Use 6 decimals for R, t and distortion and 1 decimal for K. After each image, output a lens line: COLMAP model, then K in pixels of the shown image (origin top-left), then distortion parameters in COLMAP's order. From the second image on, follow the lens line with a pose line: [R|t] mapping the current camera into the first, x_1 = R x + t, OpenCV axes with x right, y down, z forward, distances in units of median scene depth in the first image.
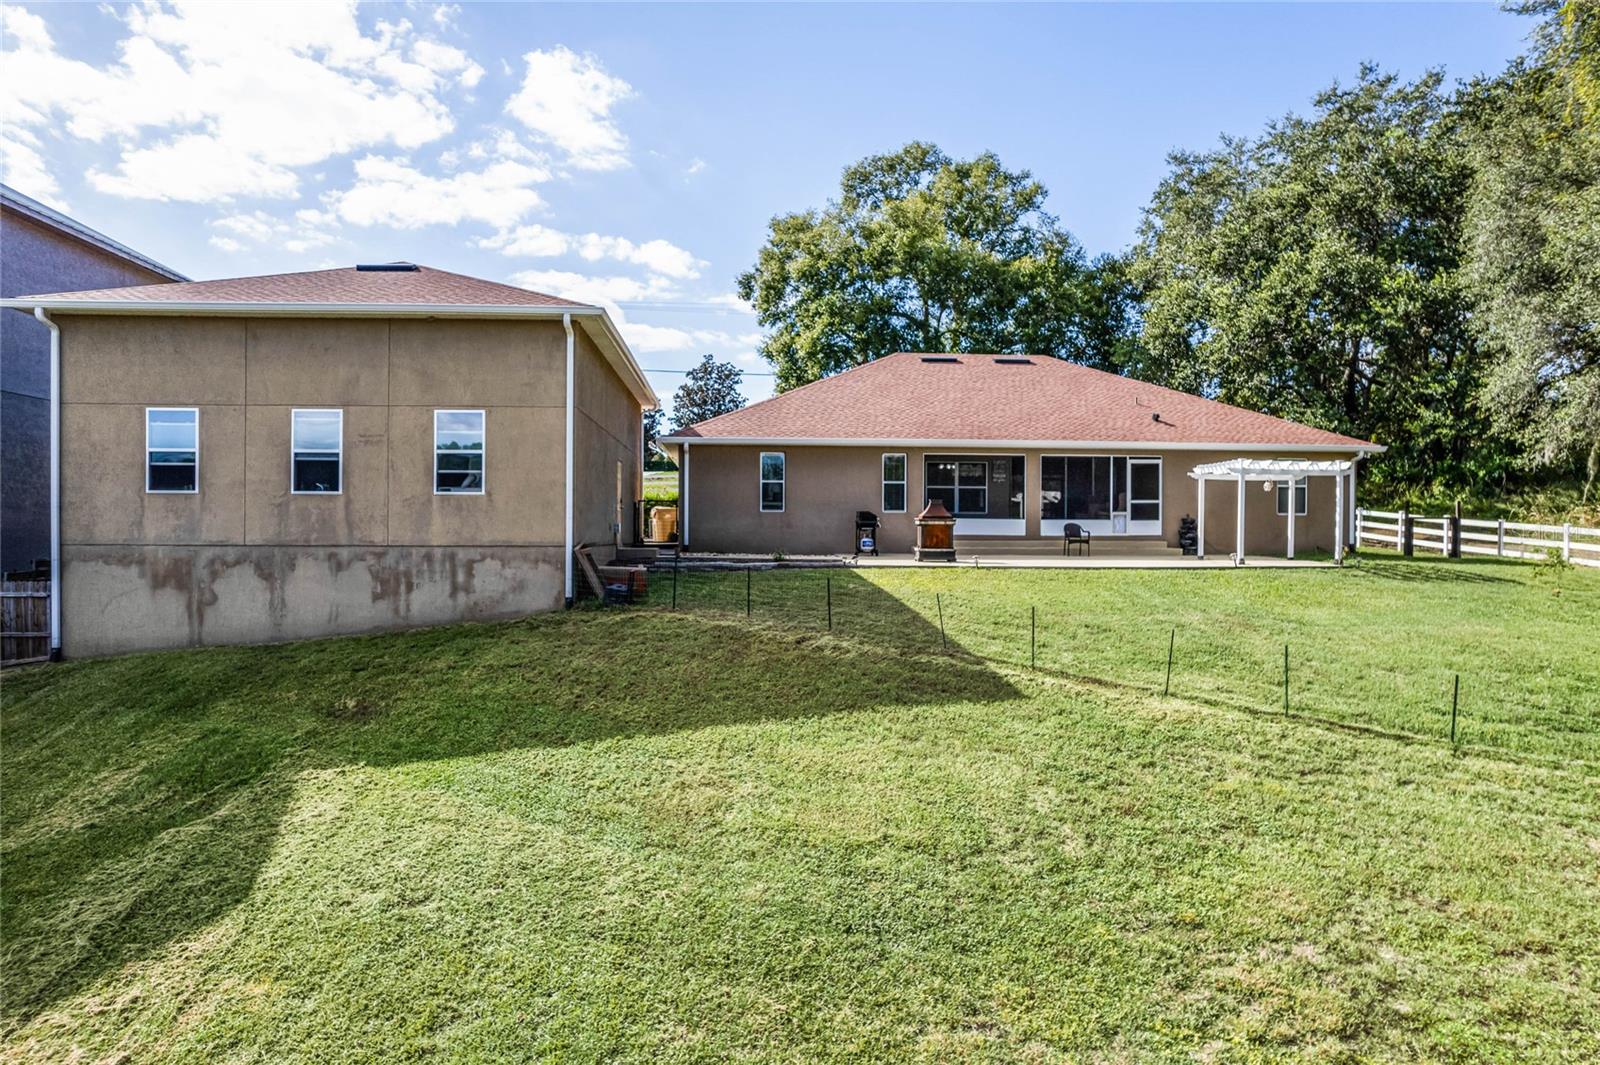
lens RADIAL K [[1007.8, 0, 823.1], [0, 1007.8, 585.8], [0, 0, 1]] dist [-0.068547, 0.053317]
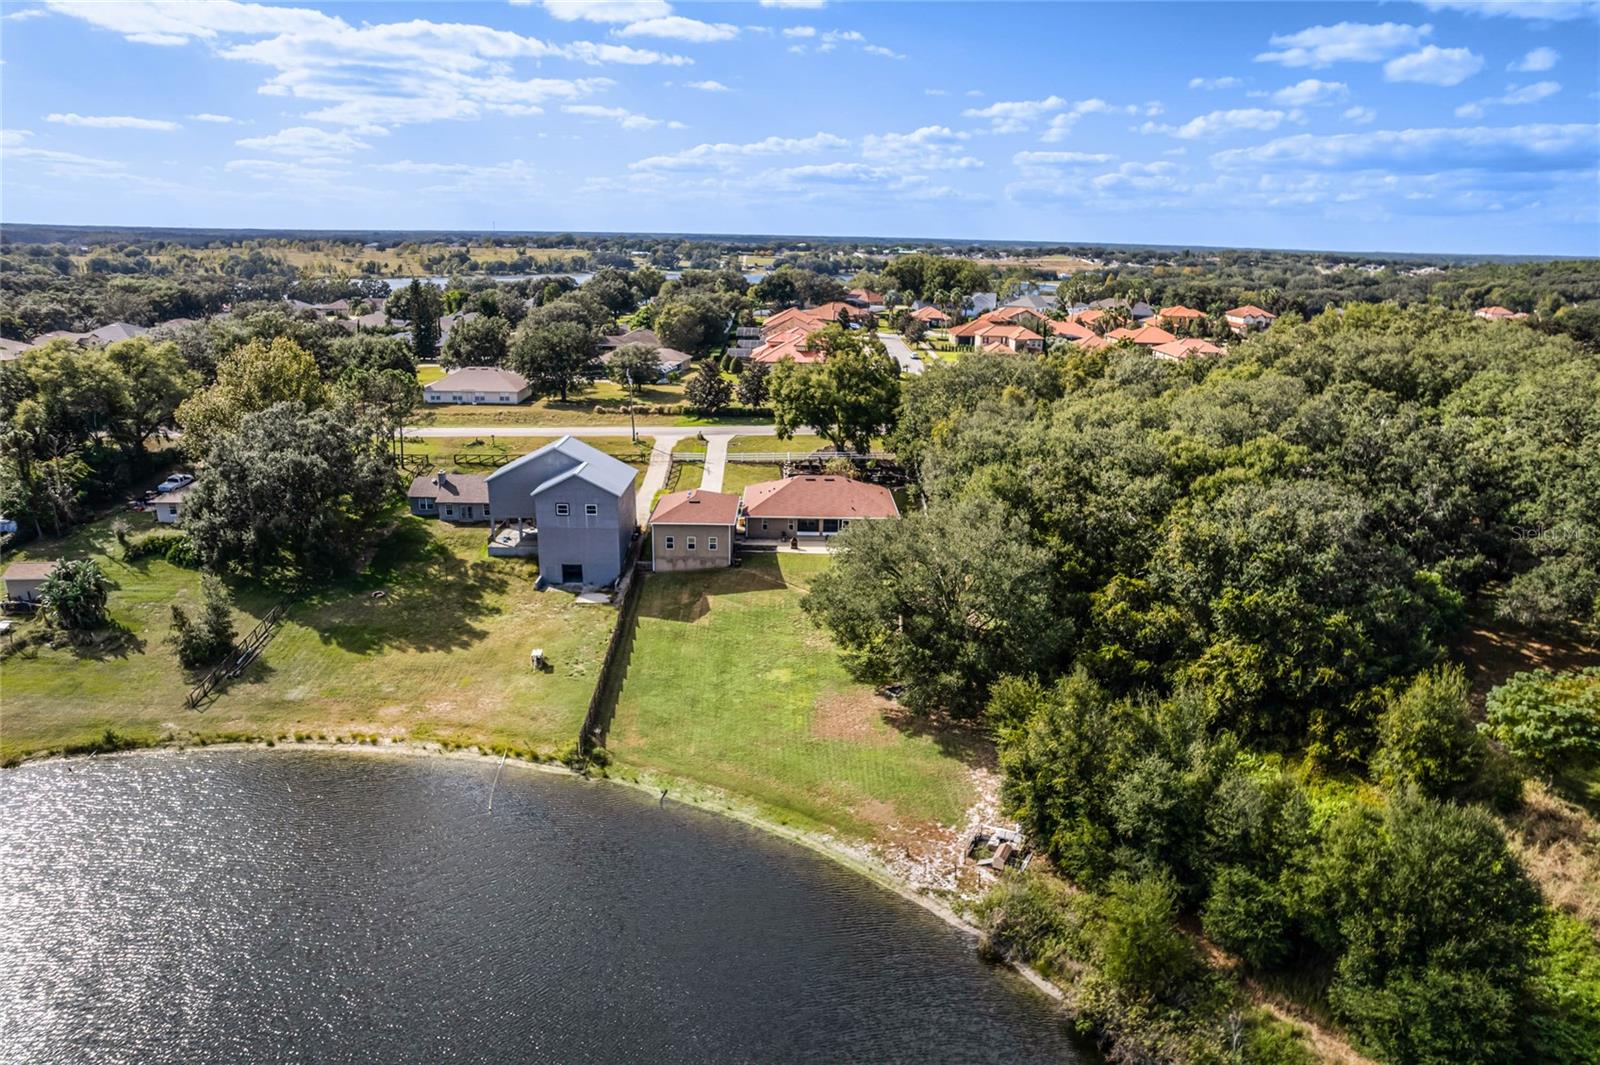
lens RADIAL K [[1026.0, 0, 802.6], [0, 1026.0, 537.2], [0, 0, 1]] dist [-0.076946, 0.061589]
pose [[0.997346, 0.031884, -0.065456, 0.441925], [-0.014962, 0.969581, 0.244313, -1.220740], [0.071254, -0.242685, 0.967485, -3.651590]]
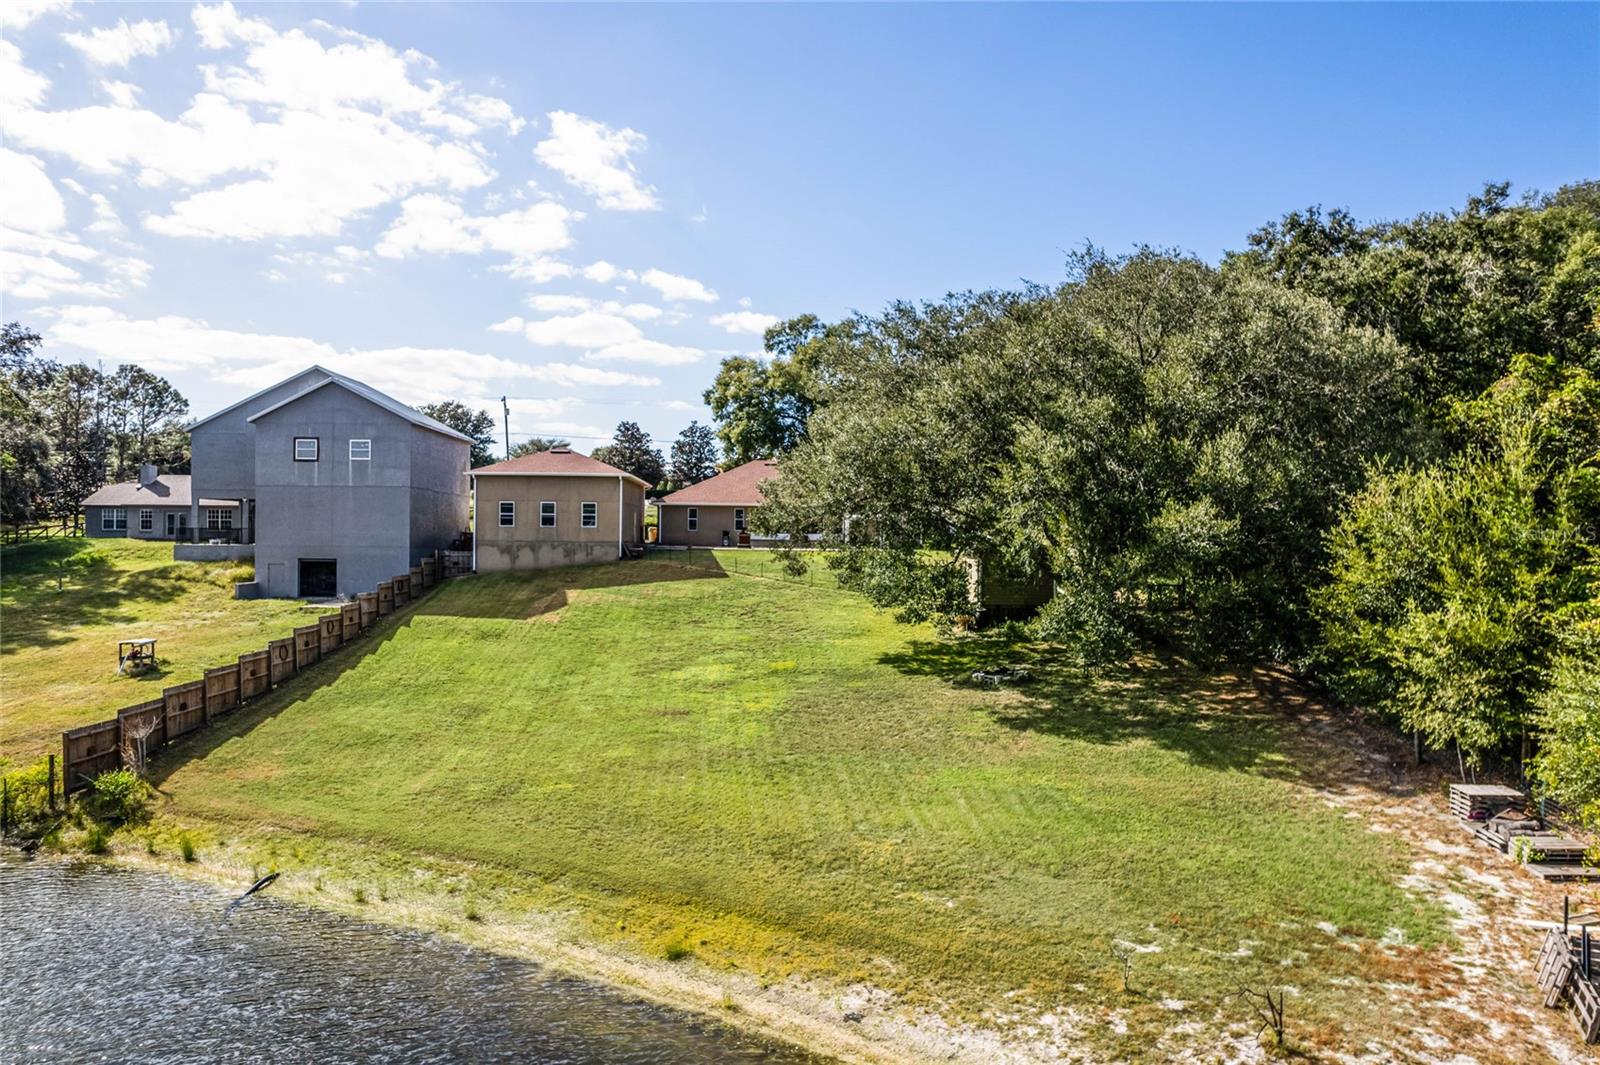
lens RADIAL K [[1026.0, 0, 802.6], [0, 1026.0, 537.2], [0, 0, 1]] dist [-0.076946, 0.061589]
pose [[0.999409, 0.003799, -0.034151, 0.329811], [-0.005573, 0.998632, -0.051990, 0.082544], [0.033906, 0.052150, 0.998063, -1.668952]]
